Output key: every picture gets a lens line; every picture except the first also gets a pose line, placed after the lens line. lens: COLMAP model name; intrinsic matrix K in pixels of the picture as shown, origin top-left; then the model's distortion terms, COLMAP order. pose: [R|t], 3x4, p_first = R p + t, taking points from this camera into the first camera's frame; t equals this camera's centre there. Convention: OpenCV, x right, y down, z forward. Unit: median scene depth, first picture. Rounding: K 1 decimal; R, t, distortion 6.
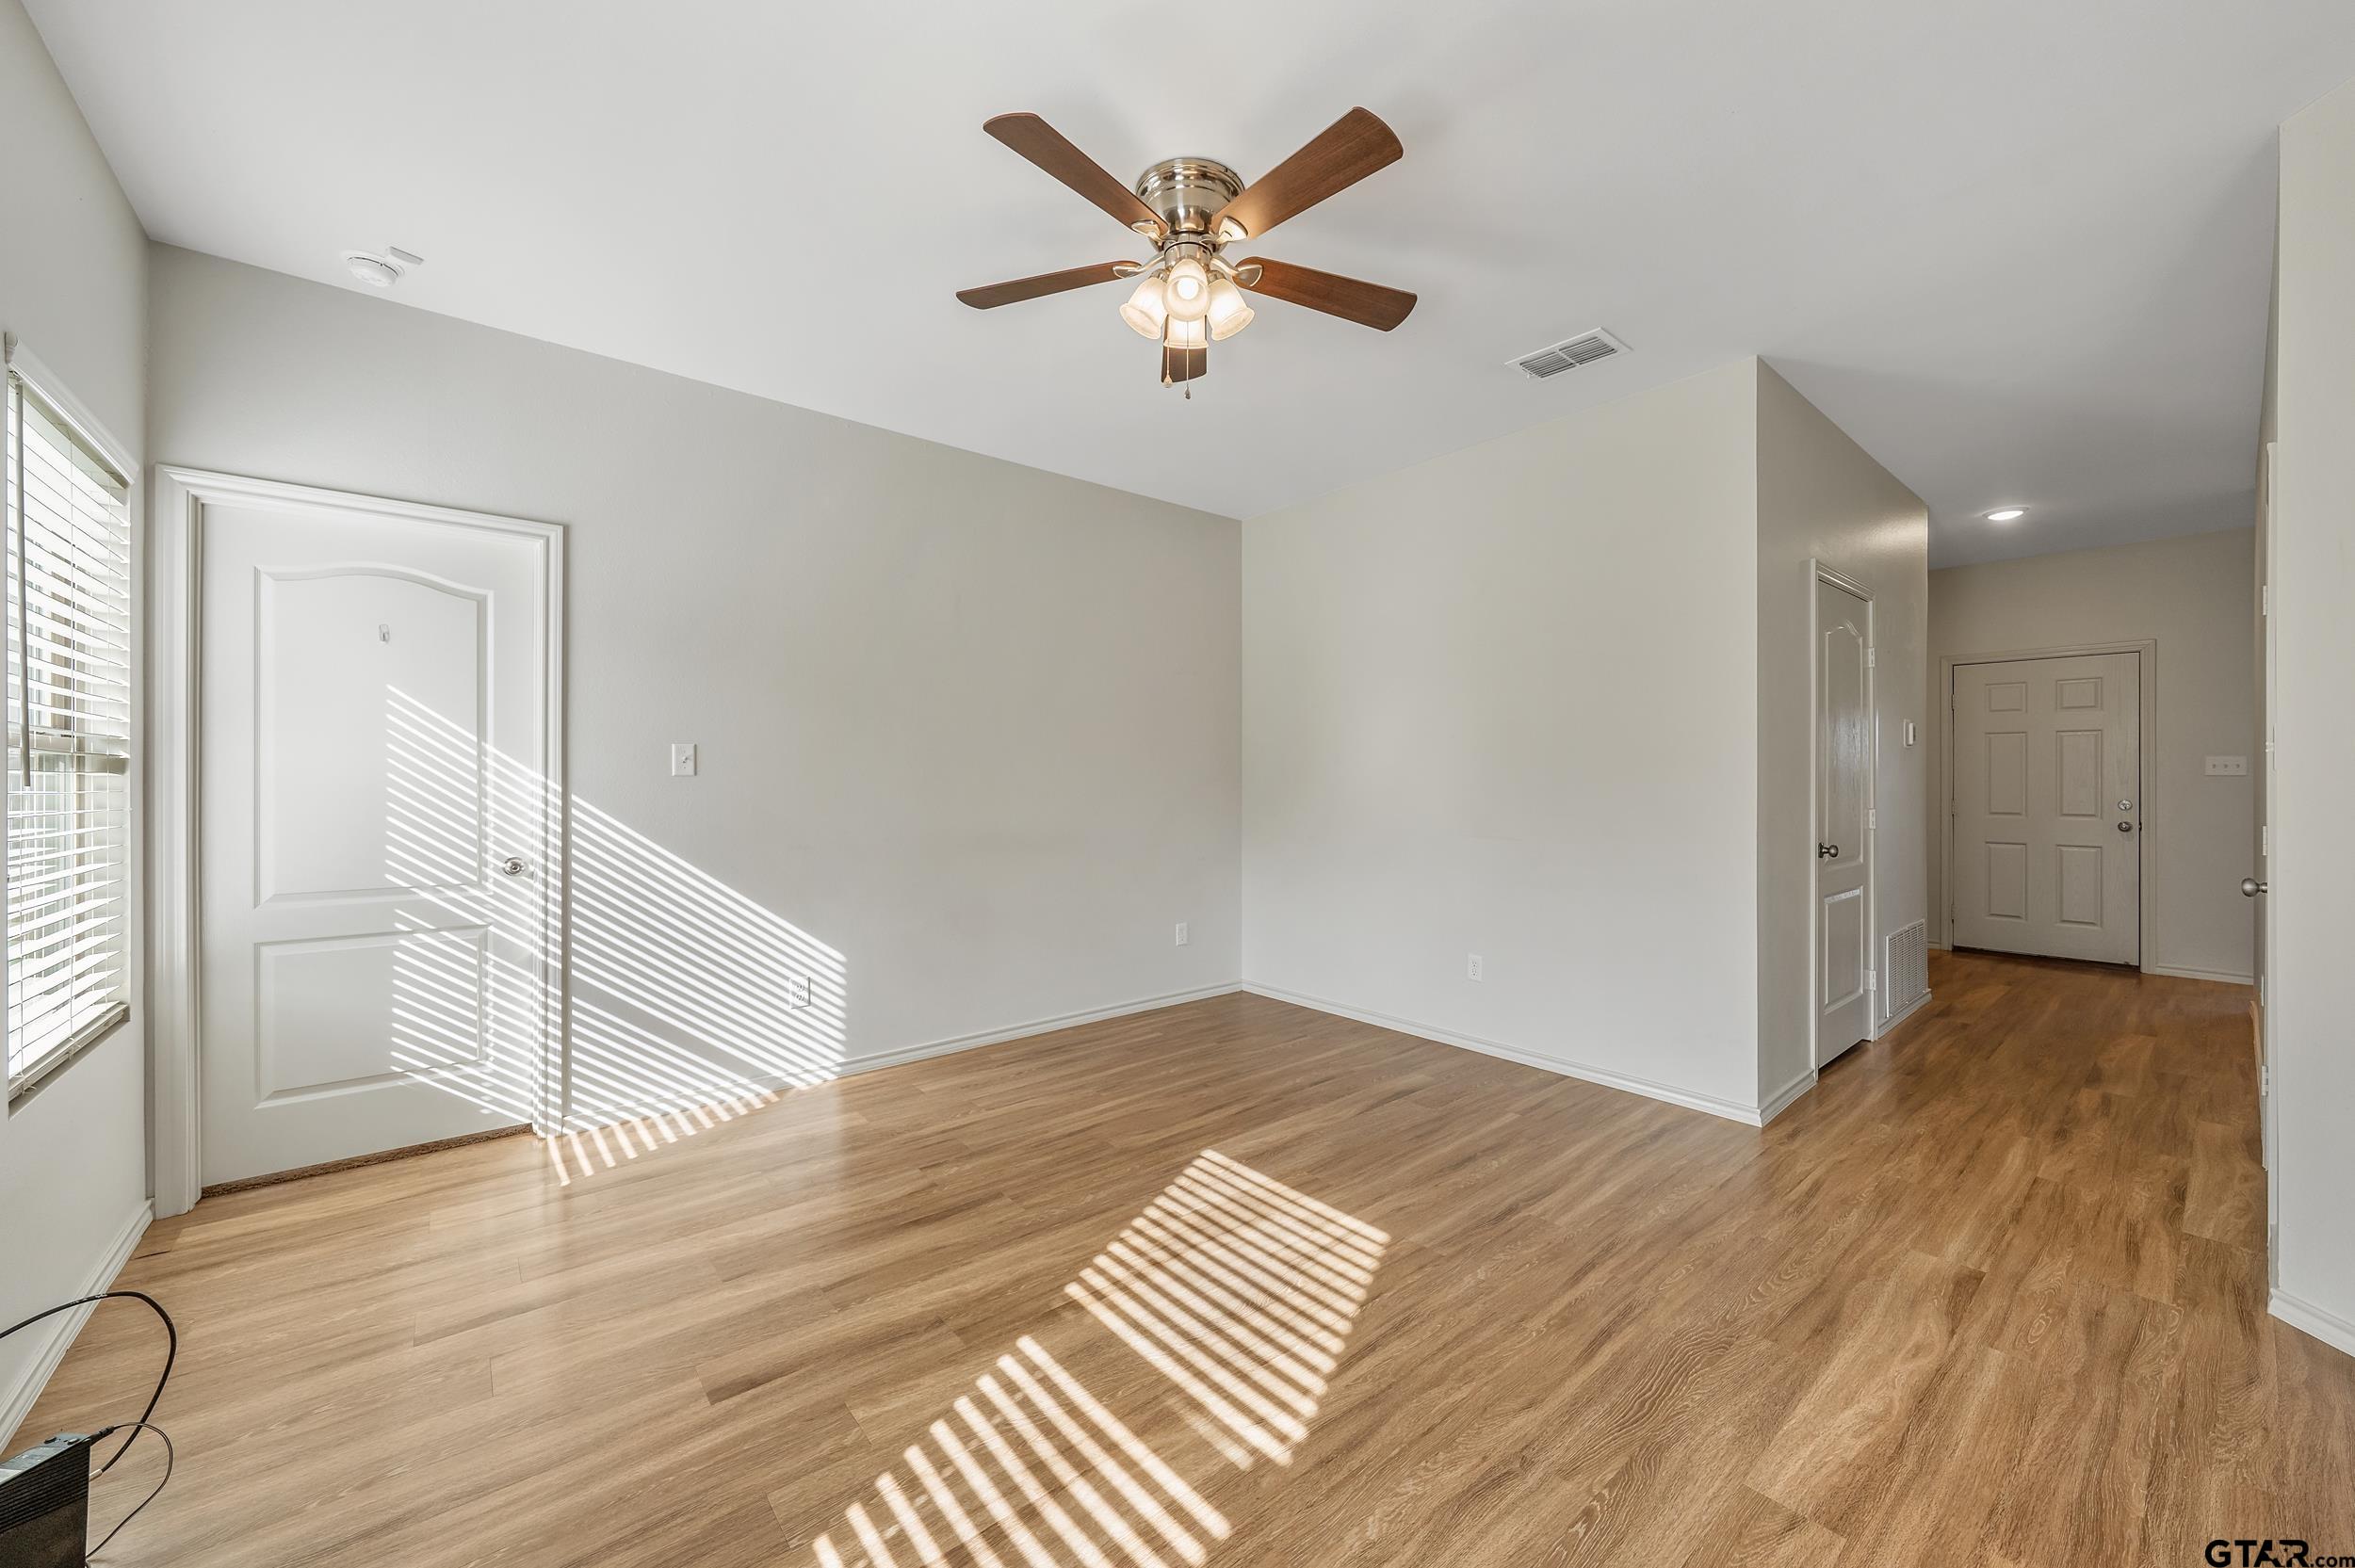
lens RADIAL K [[890.2, 0, 1180.1], [0, 890.2, 779.5], [0, 0, 1]] dist [0.000030, -0.000448]
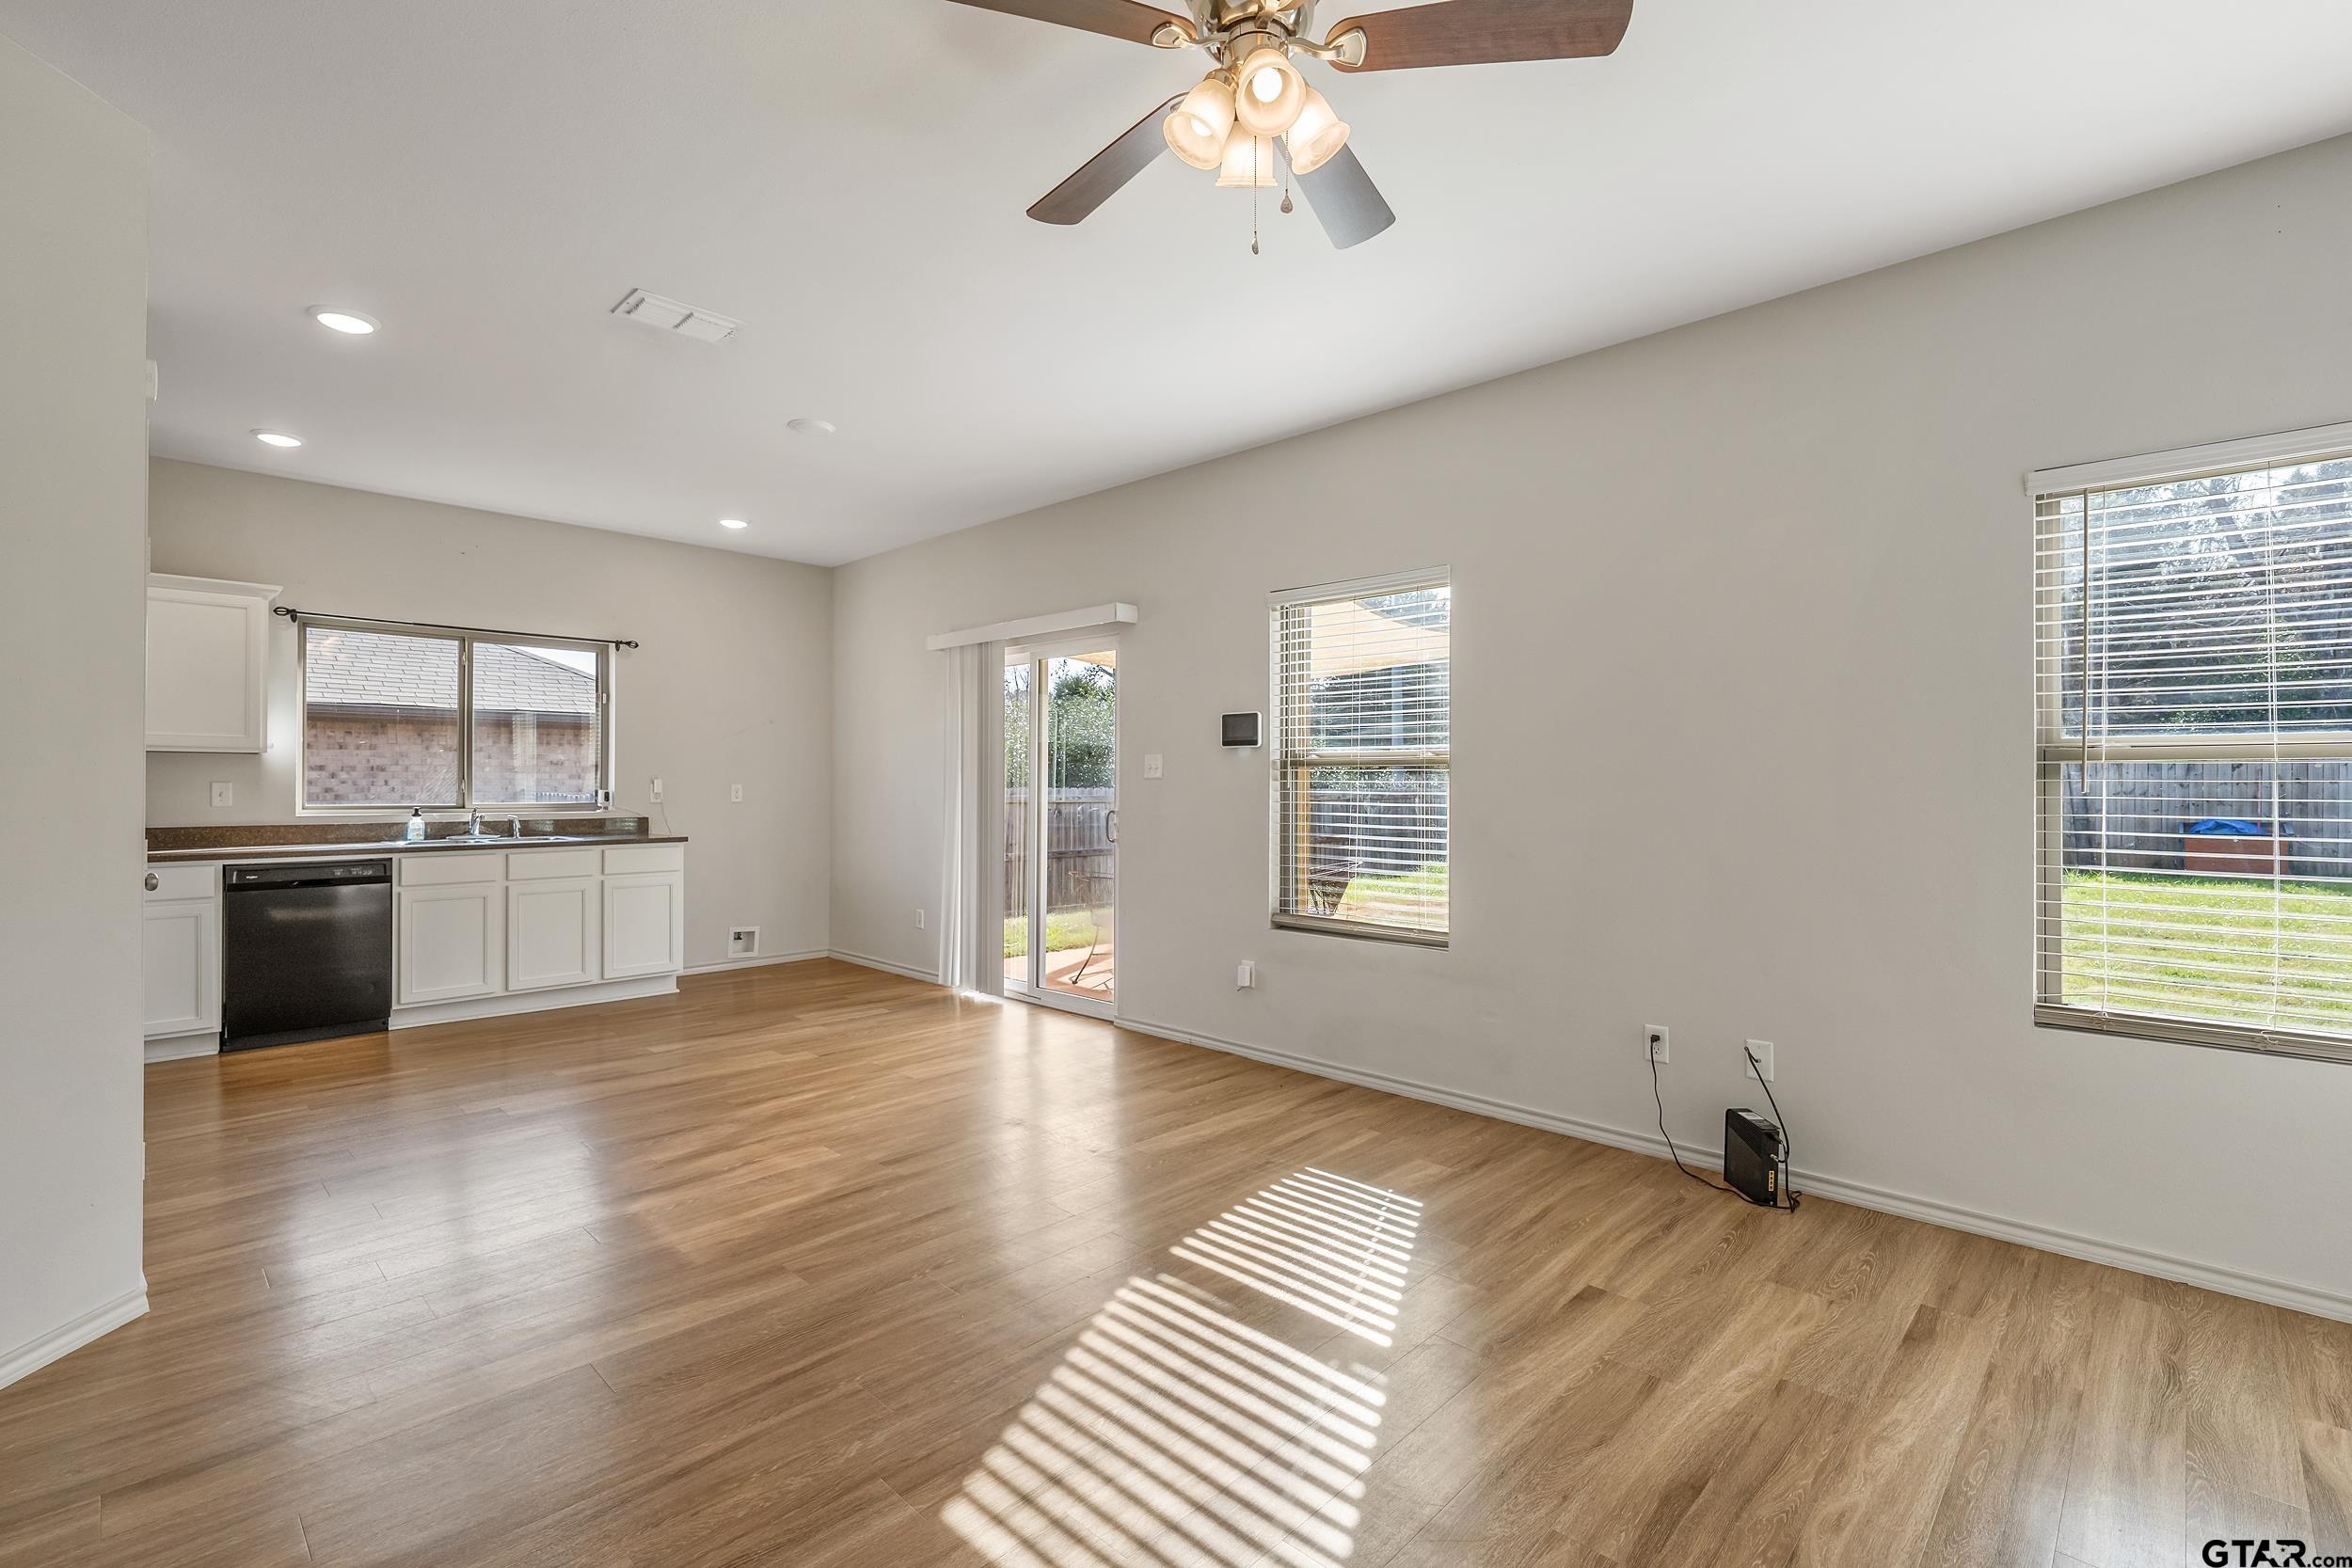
lens RADIAL K [[1059.0, 0, 1173.3], [0, 1059.0, 785.8], [0, 0, 1]] dist [0.022414, -0.000268]
pose [[-0.994708, -0.004448, -0.102650, 0.147741], [-0.004590, 0.999989, 0.001143, 0.001785], [0.102643, 0.001608, -0.994717, 1.689434]]
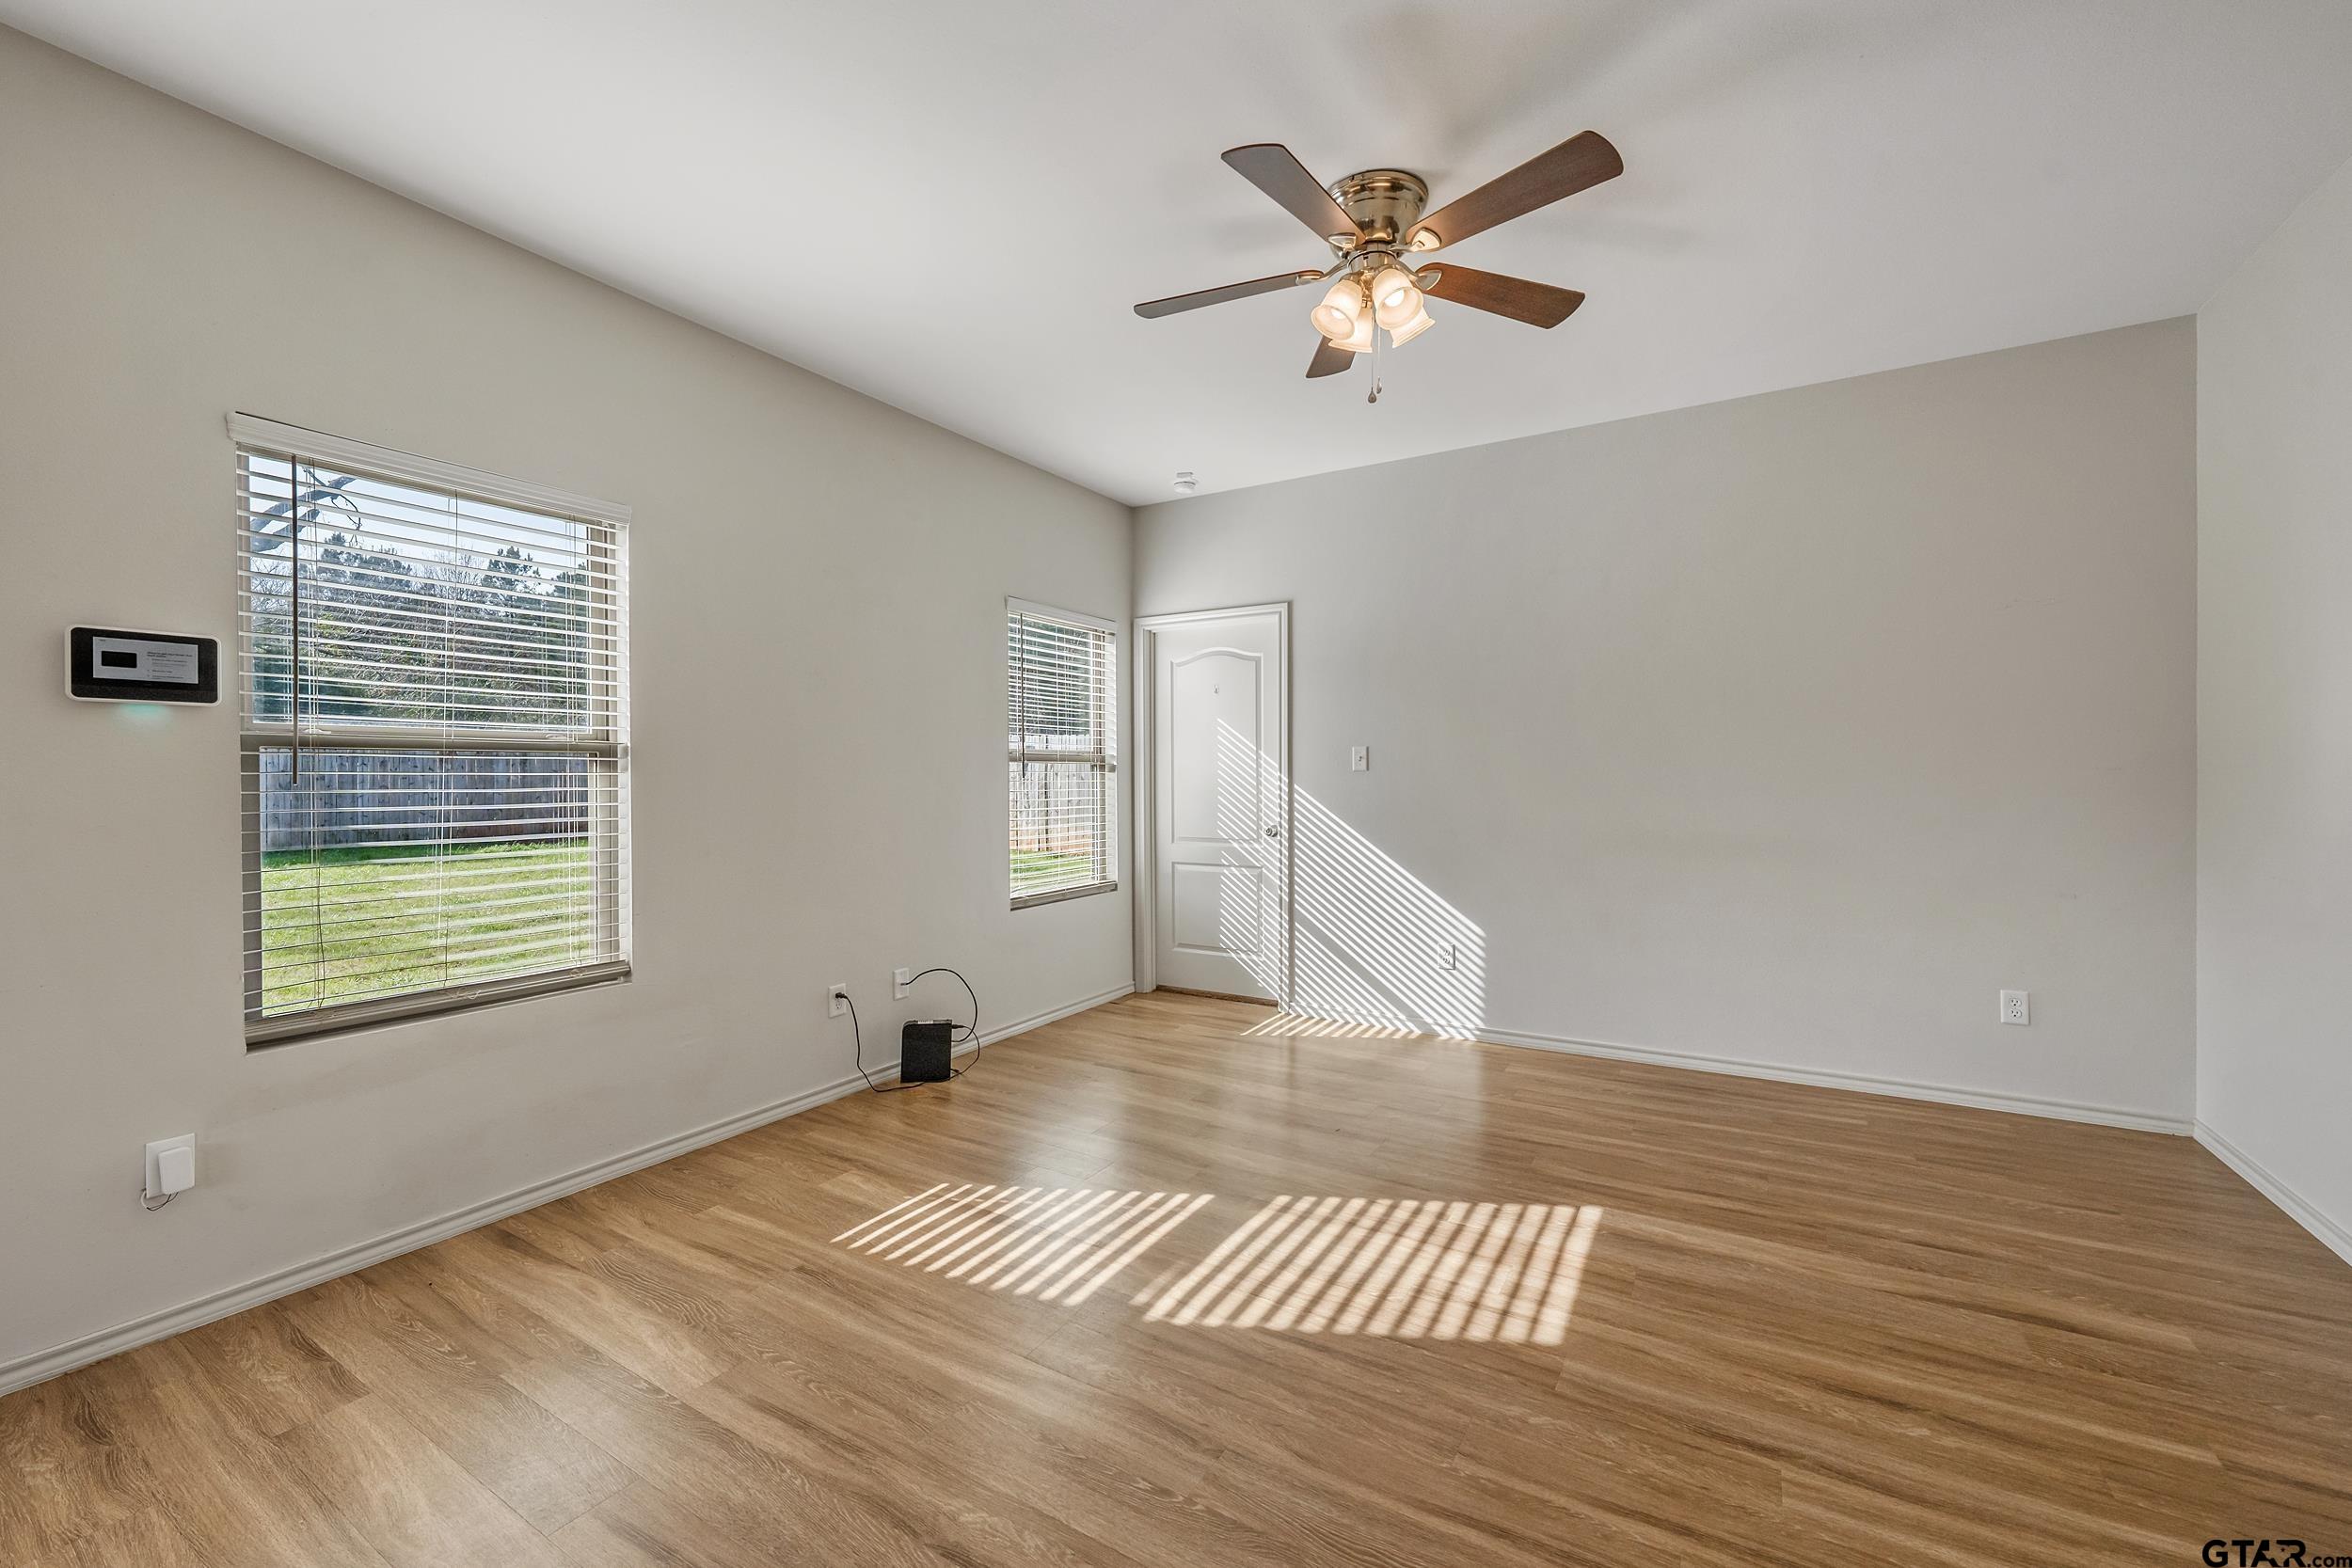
lens RADIAL K [[934.5, 0, 1178.8], [0, 934.5, 781.6], [0, 0, 1]] dist [-0.000446, -0.000253]
pose [[0.319511, 0.002590, -0.947579, 0.876602], [0.007039, 0.999962, 0.005107, 0.004494], [0.947557, -0.008302, 0.319480, 0.404679]]
